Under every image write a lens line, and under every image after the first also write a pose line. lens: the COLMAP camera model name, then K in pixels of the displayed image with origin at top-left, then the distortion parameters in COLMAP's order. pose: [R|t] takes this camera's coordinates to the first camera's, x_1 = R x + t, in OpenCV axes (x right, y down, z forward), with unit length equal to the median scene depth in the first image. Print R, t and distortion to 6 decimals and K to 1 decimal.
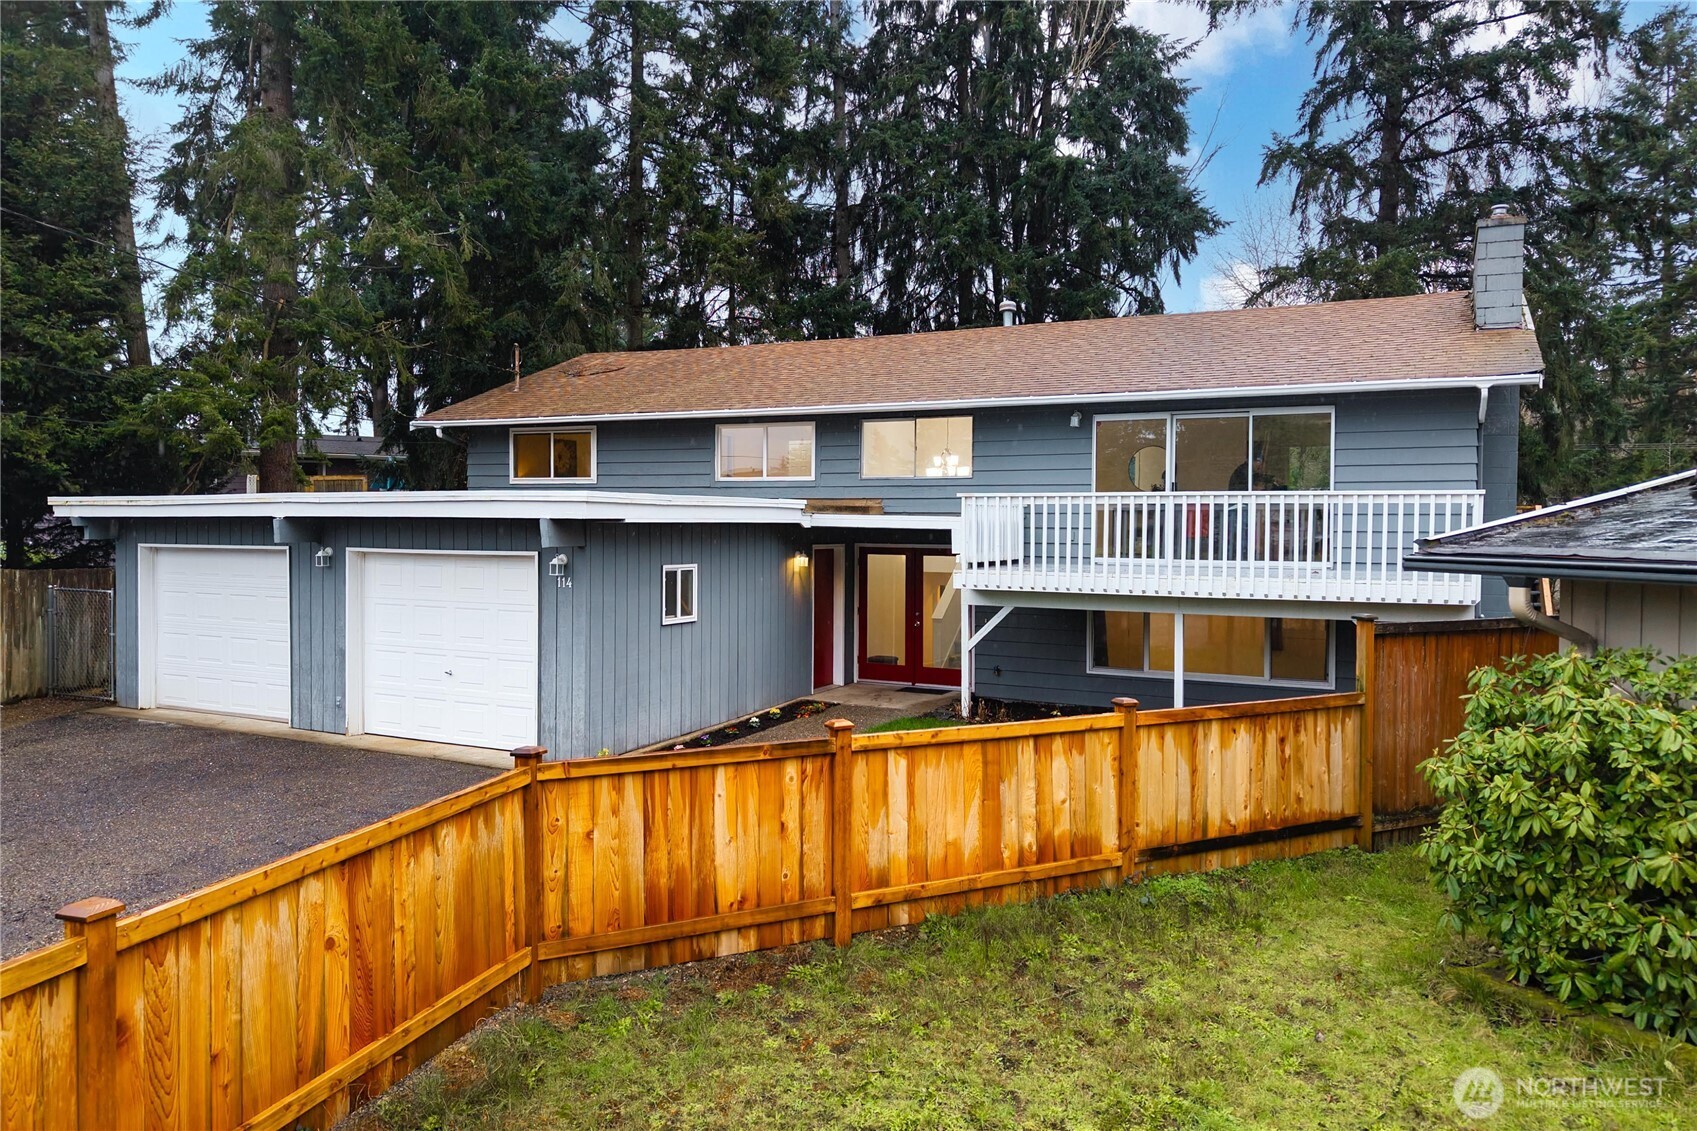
lens RADIAL K [[1196.3, 0, 848.5], [0, 1196.3, 565.5], [0, 0, 1]] dist [0.003843, 0.001022]
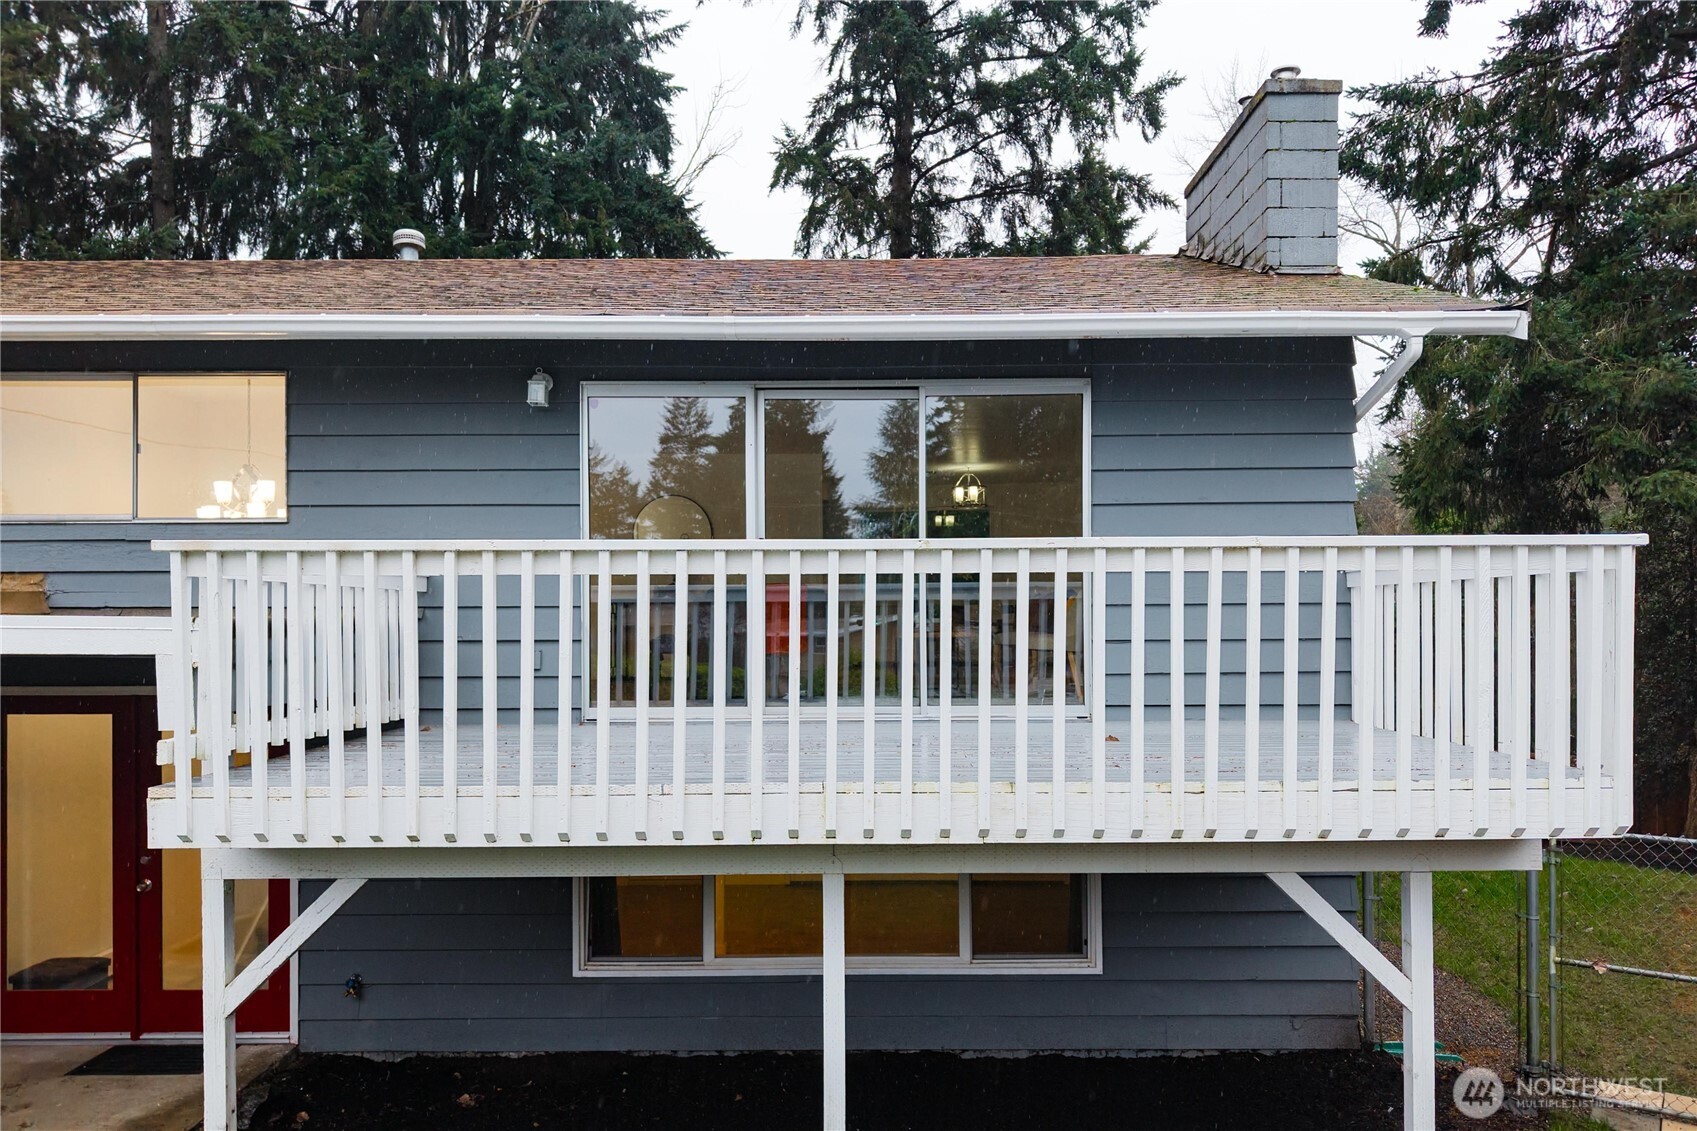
lens RADIAL K [[1196.3, 0, 848.5], [0, 1196.3, 565.5], [0, 0, 1]] dist [0.003843, 0.001022]
pose [[0.901145, 0.009700, 0.433409, 0.051835], [0.028588, 0.996244, -0.081736, -0.010043], [-0.432574, 0.086046, 0.897483, 0.289858]]
